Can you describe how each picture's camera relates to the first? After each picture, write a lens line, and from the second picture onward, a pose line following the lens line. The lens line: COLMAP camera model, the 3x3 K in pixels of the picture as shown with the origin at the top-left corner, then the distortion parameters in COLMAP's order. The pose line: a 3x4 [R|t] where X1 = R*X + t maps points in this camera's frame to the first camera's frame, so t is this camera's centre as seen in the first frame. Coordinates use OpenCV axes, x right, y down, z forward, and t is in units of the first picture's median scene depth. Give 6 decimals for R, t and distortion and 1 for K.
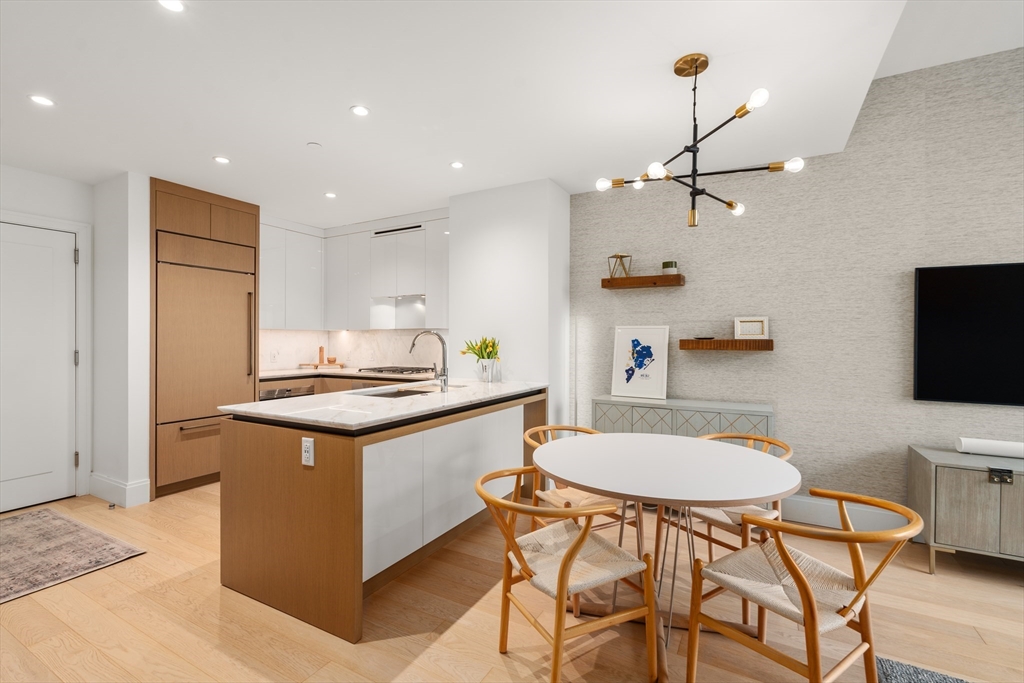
lens RADIAL K [[453.3, 0, 513.0], [0, 453.3, 337.7], [0, 0, 1]] dist [-0.004047, -0.000165]
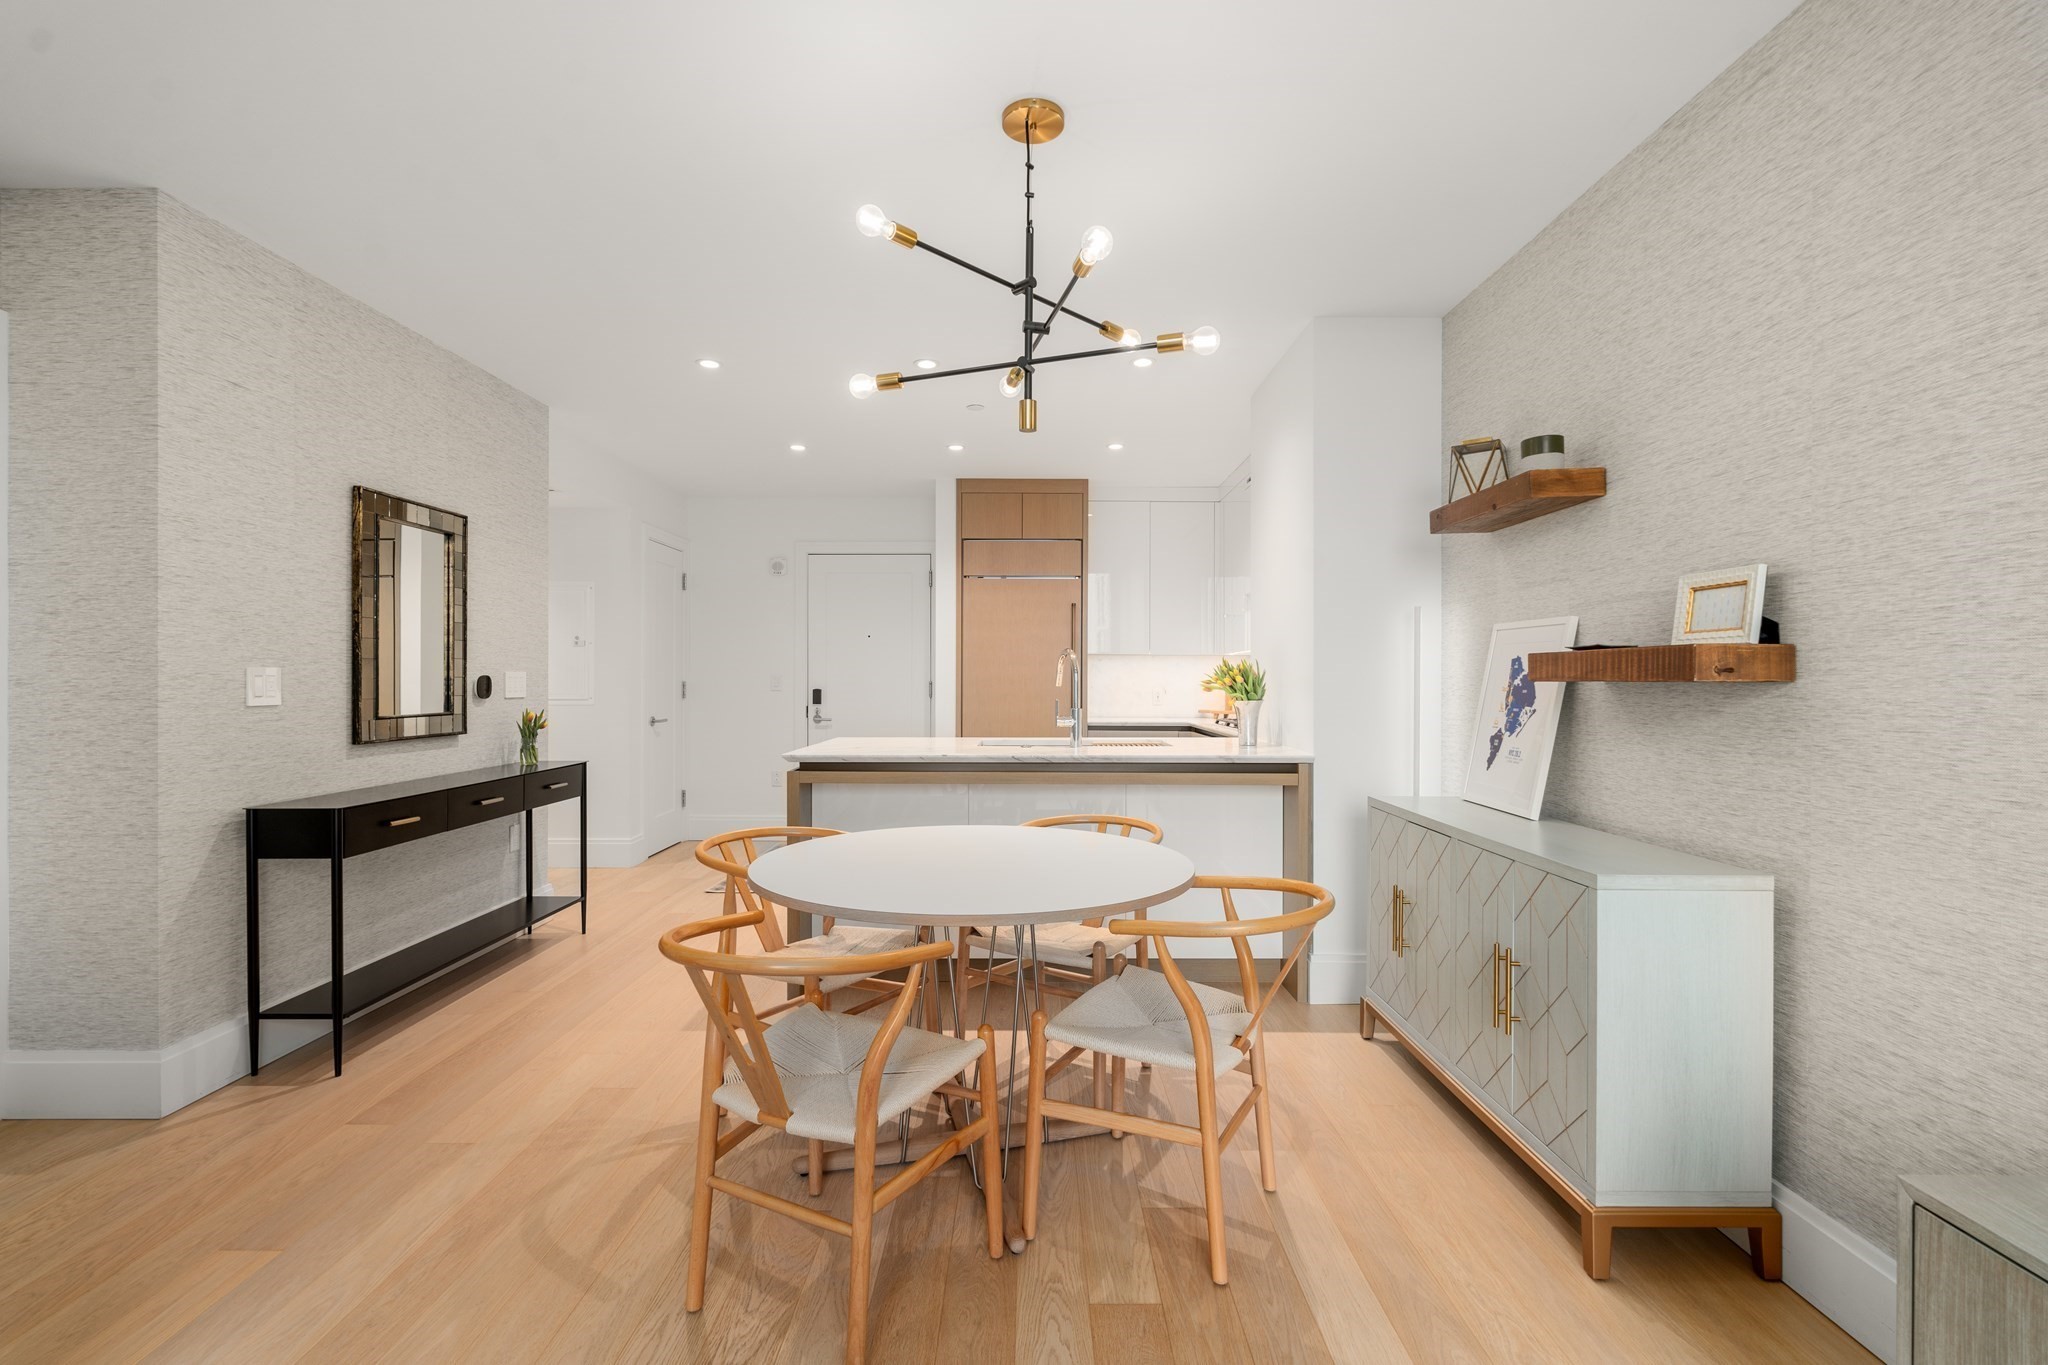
lens RADIAL K [[910.2, 0, 1024.4], [0, 910.2, 677.1], [0, 0, 1]] dist [-0.000619, 0.000041]
pose [[0.479540, -0.003237, -0.877514, 0.827774], [-0.000609, 0.999992, -0.004021, 0.026710], [0.877520, 0.002463, 0.479534, 0.312200]]
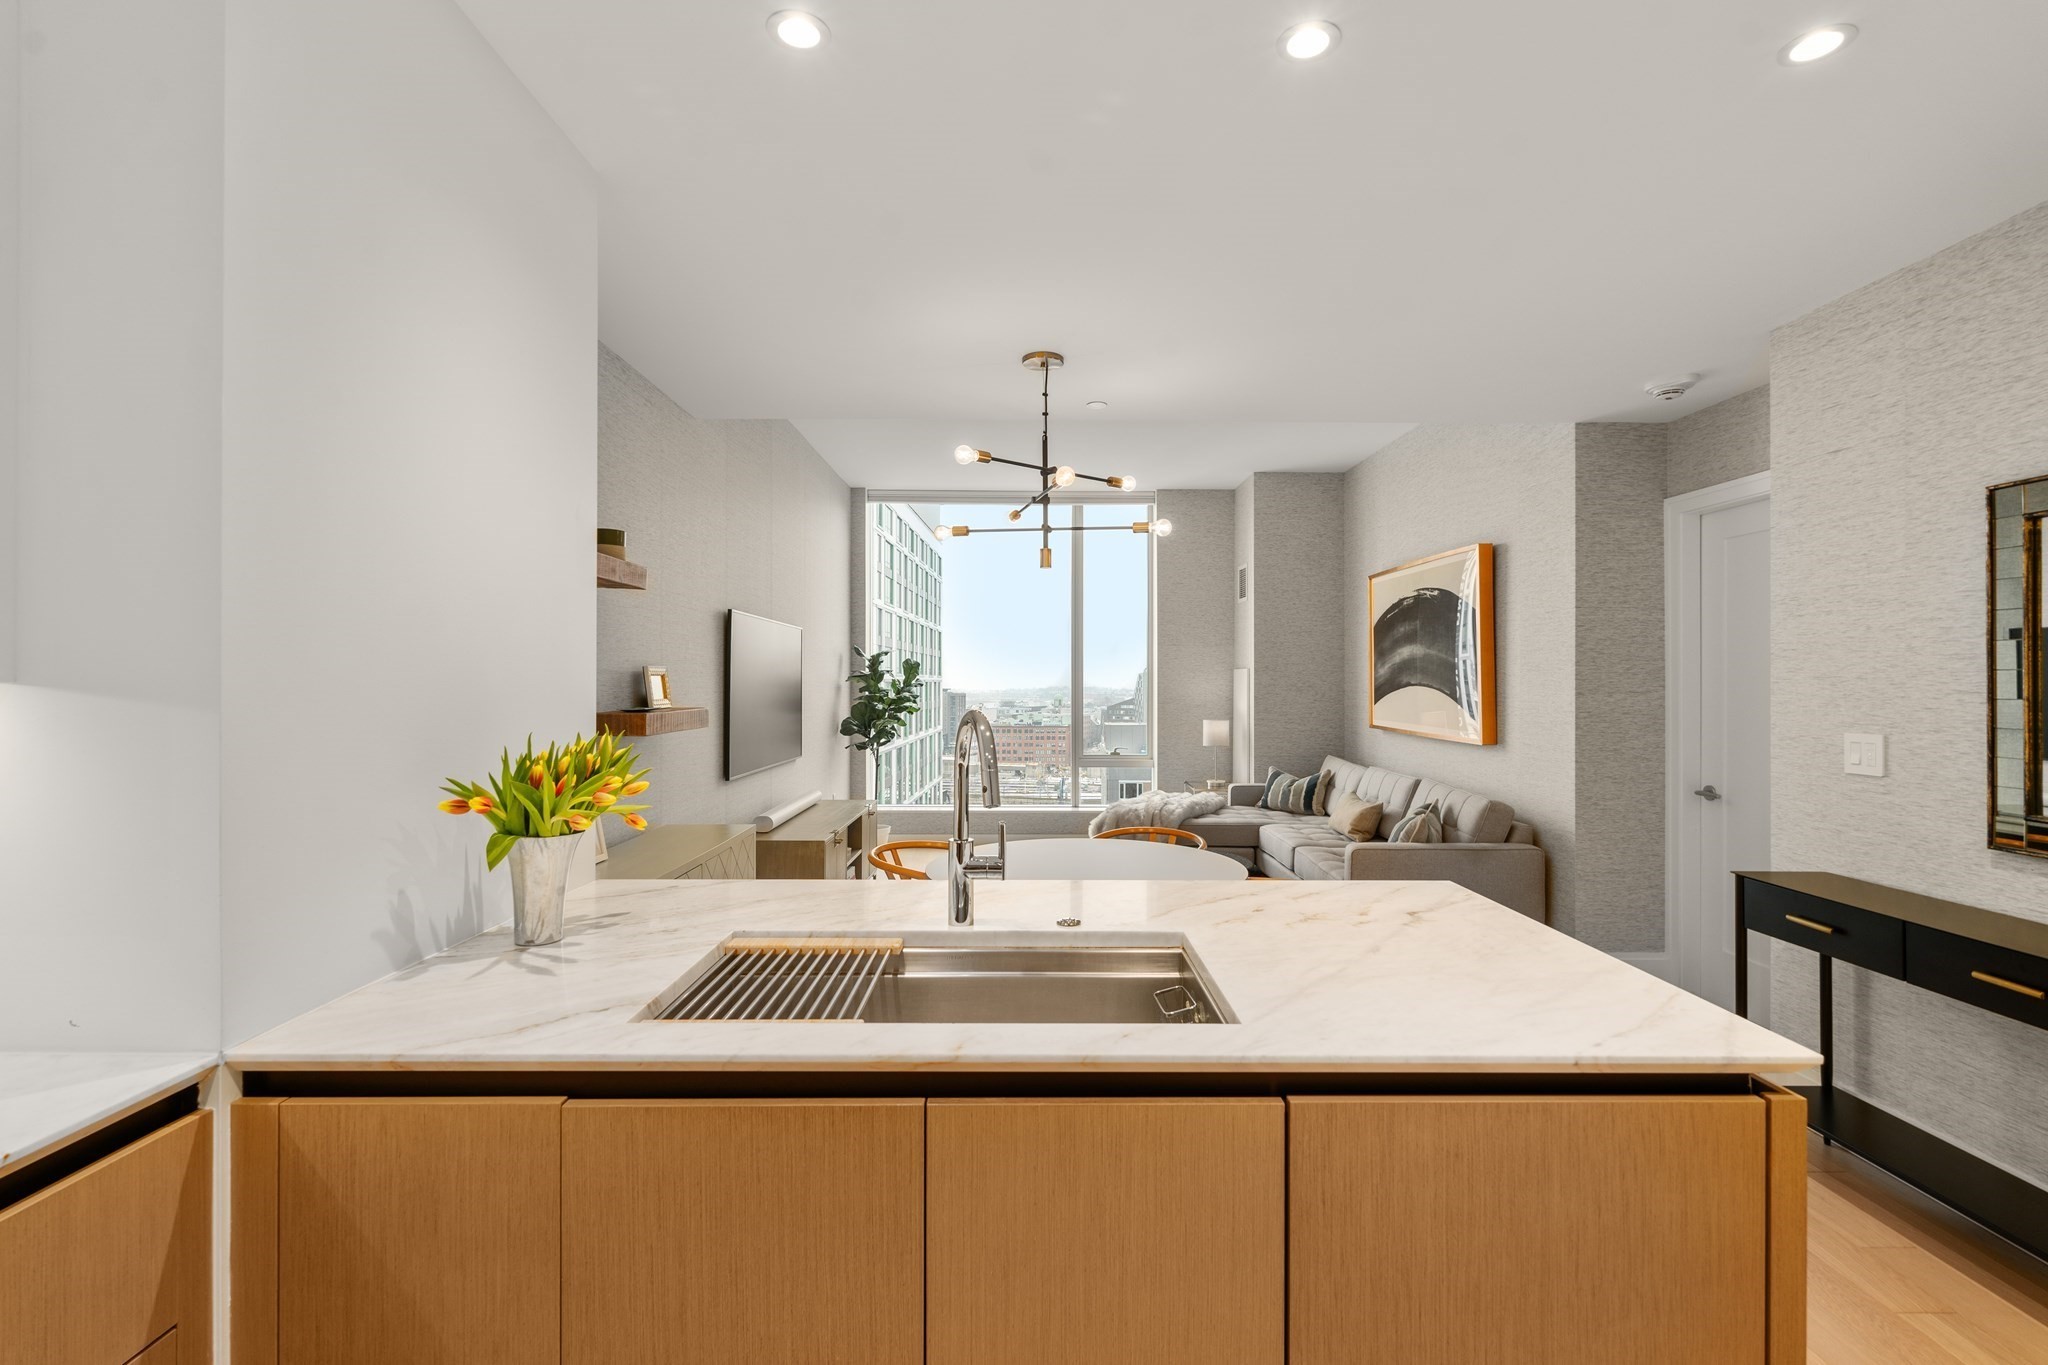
lens RADIAL K [[916.9, 0, 1023.3], [0, 916.9, 667.4], [0, 0, 1]] dist [0.002574, 0.000314]
pose [[-0.481878, 0.008727, 0.876195, -0.621348], [-0.002962, 0.999928, -0.011588, -0.032620], [-0.876233, -0.008180, -0.481818, 1.137137]]
